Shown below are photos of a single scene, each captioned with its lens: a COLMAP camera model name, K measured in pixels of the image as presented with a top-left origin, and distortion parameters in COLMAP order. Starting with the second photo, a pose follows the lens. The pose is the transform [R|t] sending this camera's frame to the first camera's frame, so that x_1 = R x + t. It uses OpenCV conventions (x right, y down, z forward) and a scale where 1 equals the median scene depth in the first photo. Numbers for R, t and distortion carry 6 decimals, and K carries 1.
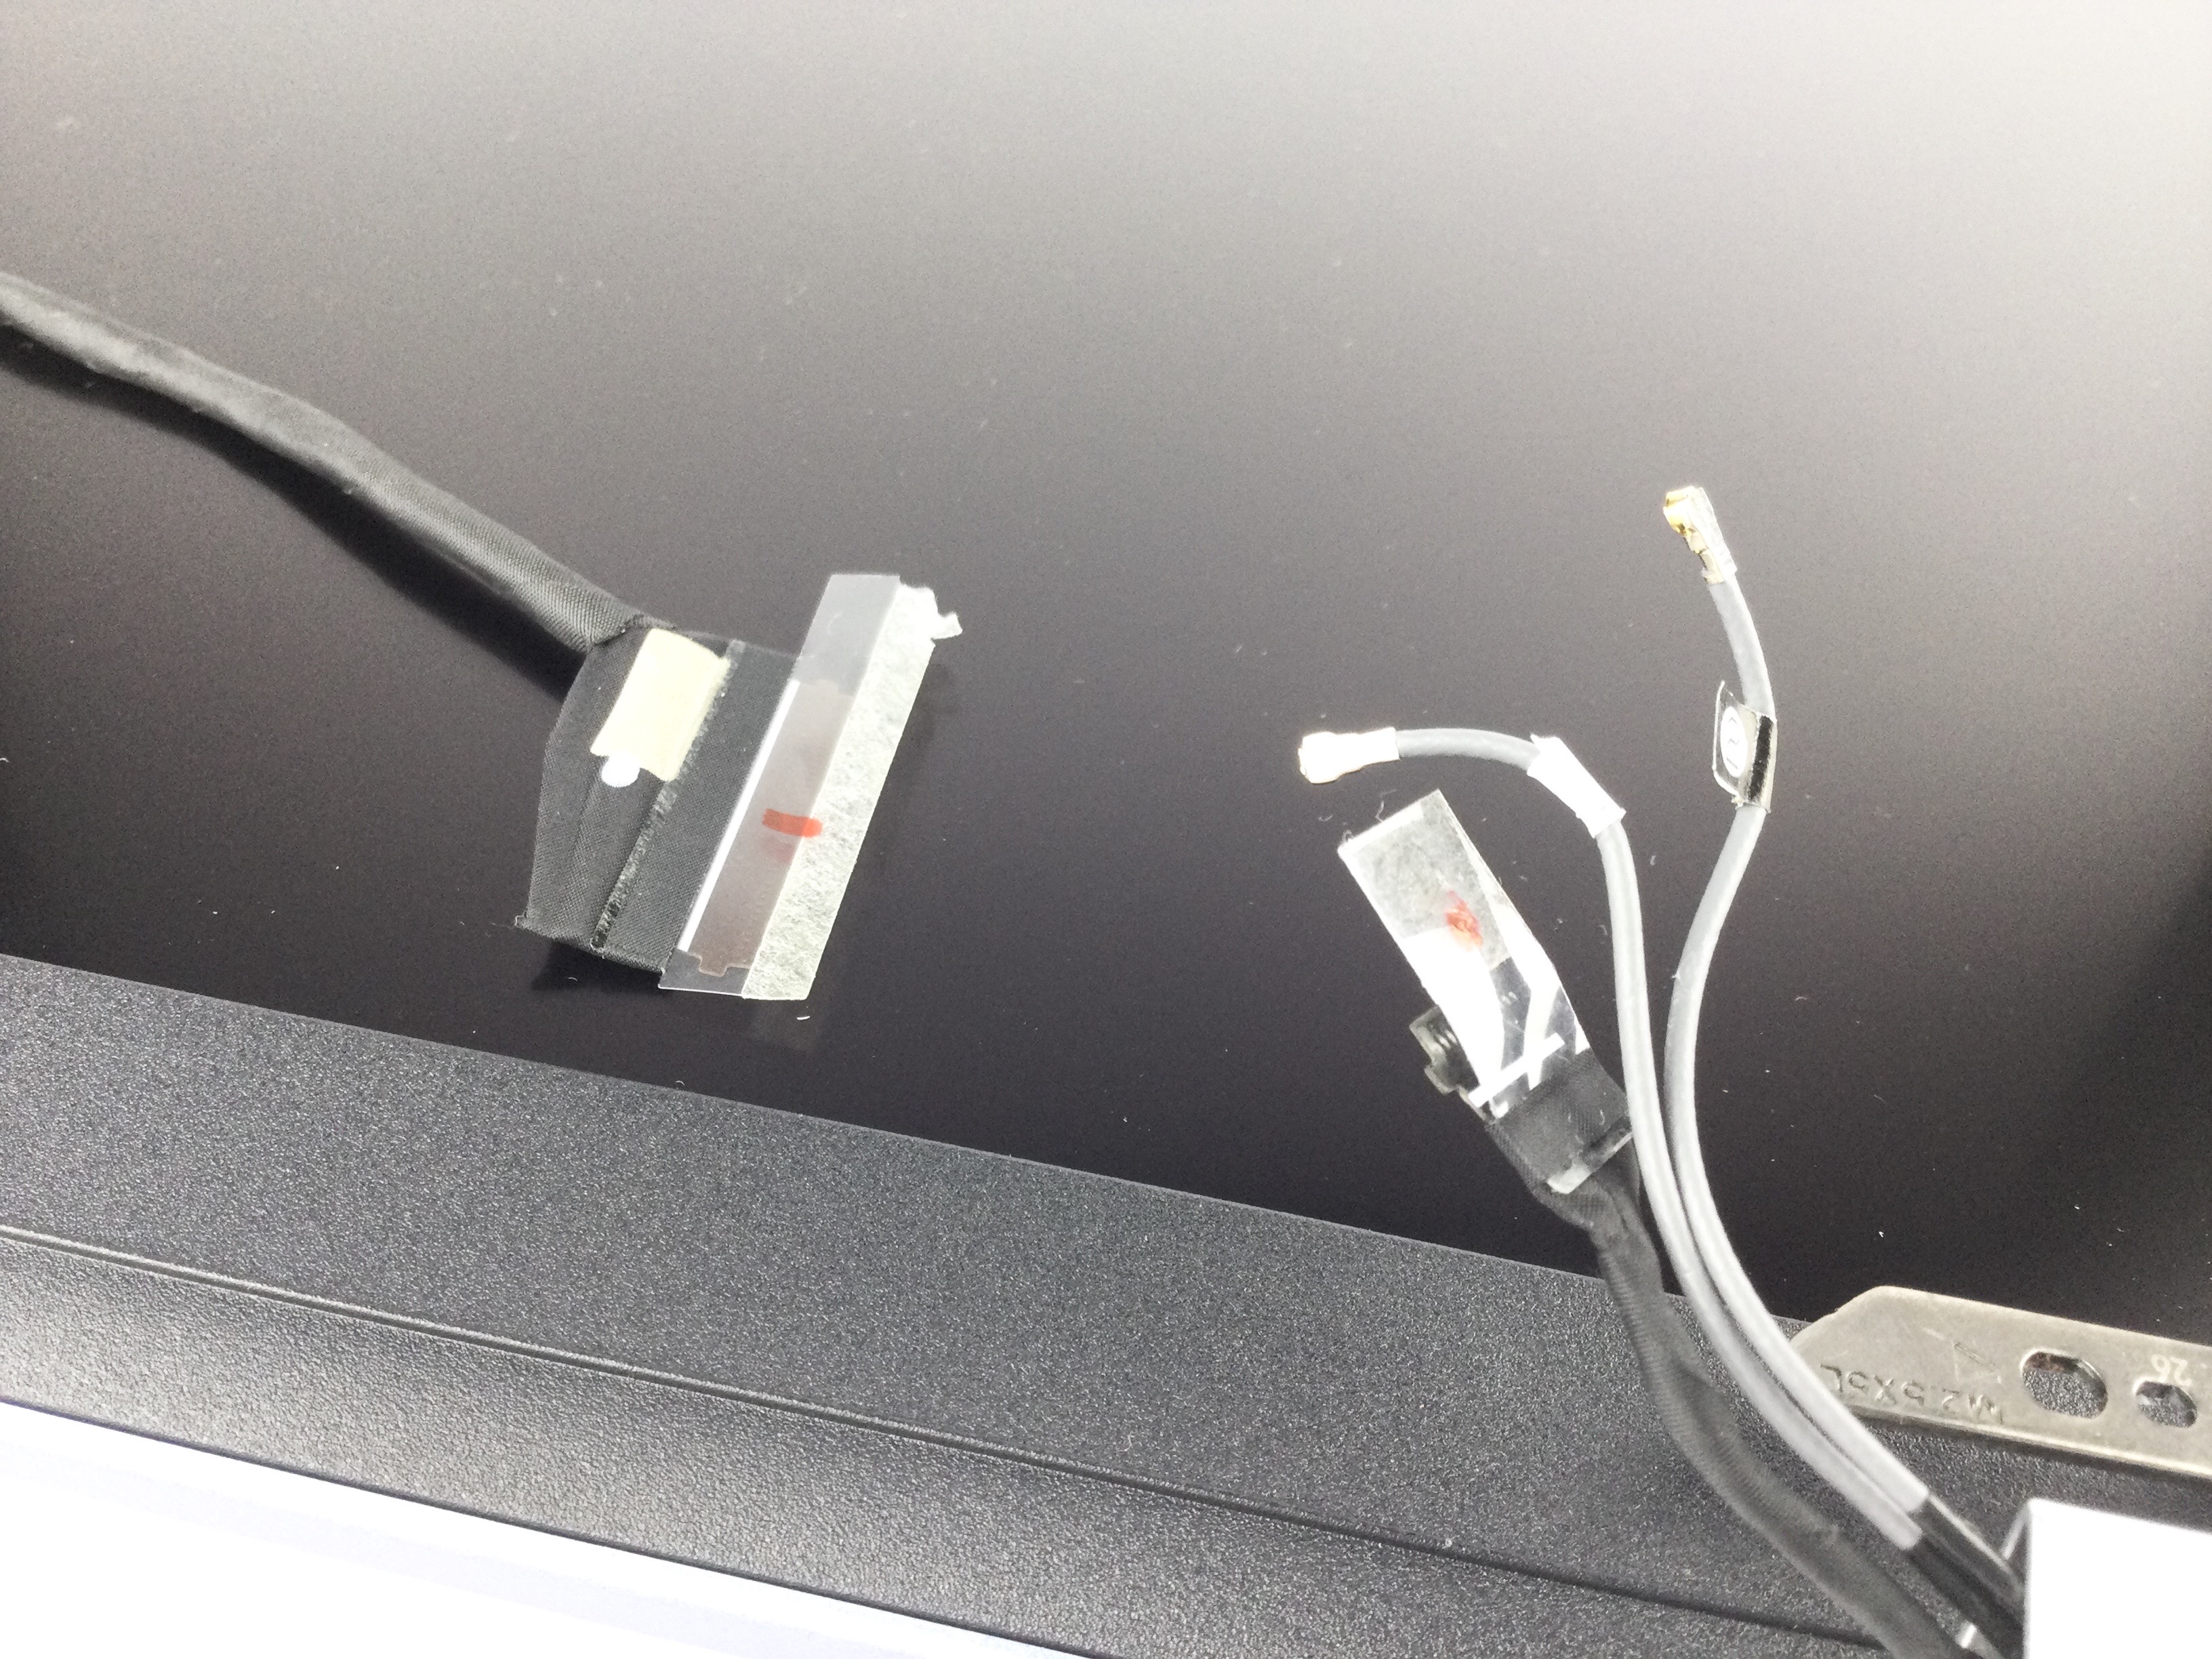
lens RADIAL K [[2078.0, 0, 1120.9], [0, 2078.0, 824.4], [0, 0, 1]] dist [0.117720, -0.265894]
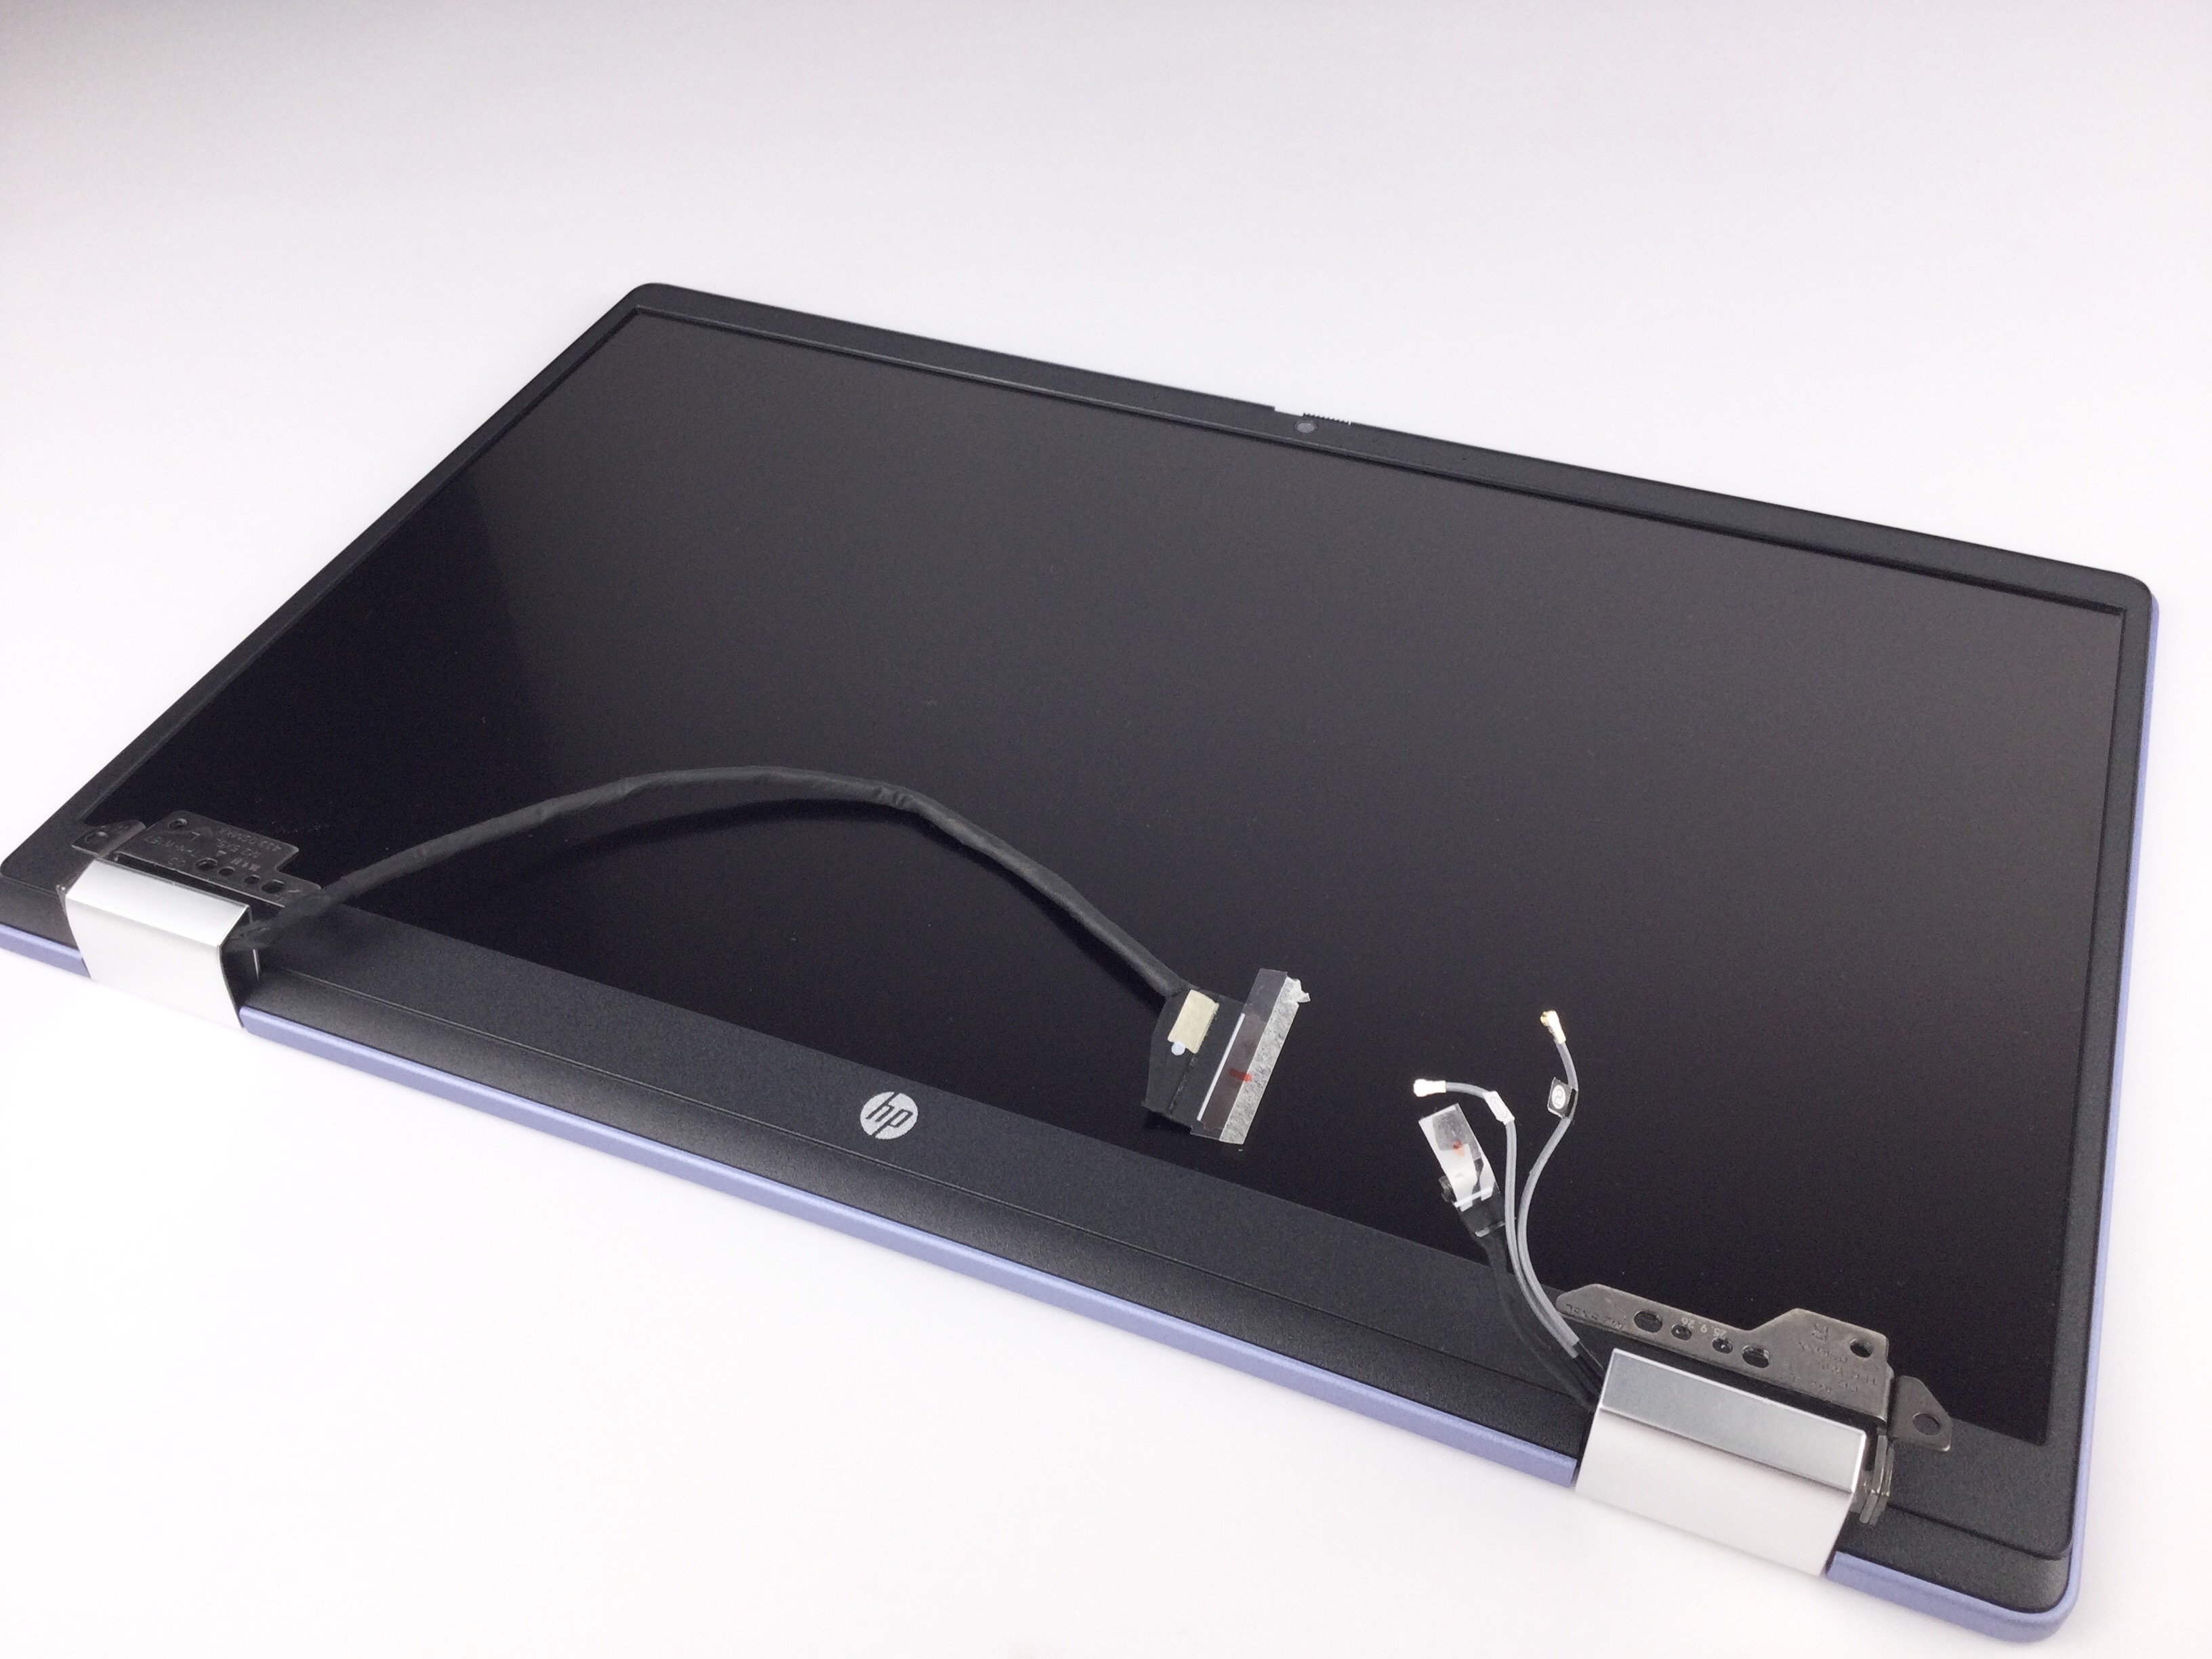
lens RADIAL K [[2078.0, 0, 1120.9], [0, 2078.0, 824.4], [0, 0, 1]] dist [0.117720, -0.265894]
pose [[0.981709, 0.080999, -0.172295, 0.152503], [-0.087698, 0.995645, -0.031618, -0.269827], [0.168984, 0.046150, 0.984538, -2.020963]]
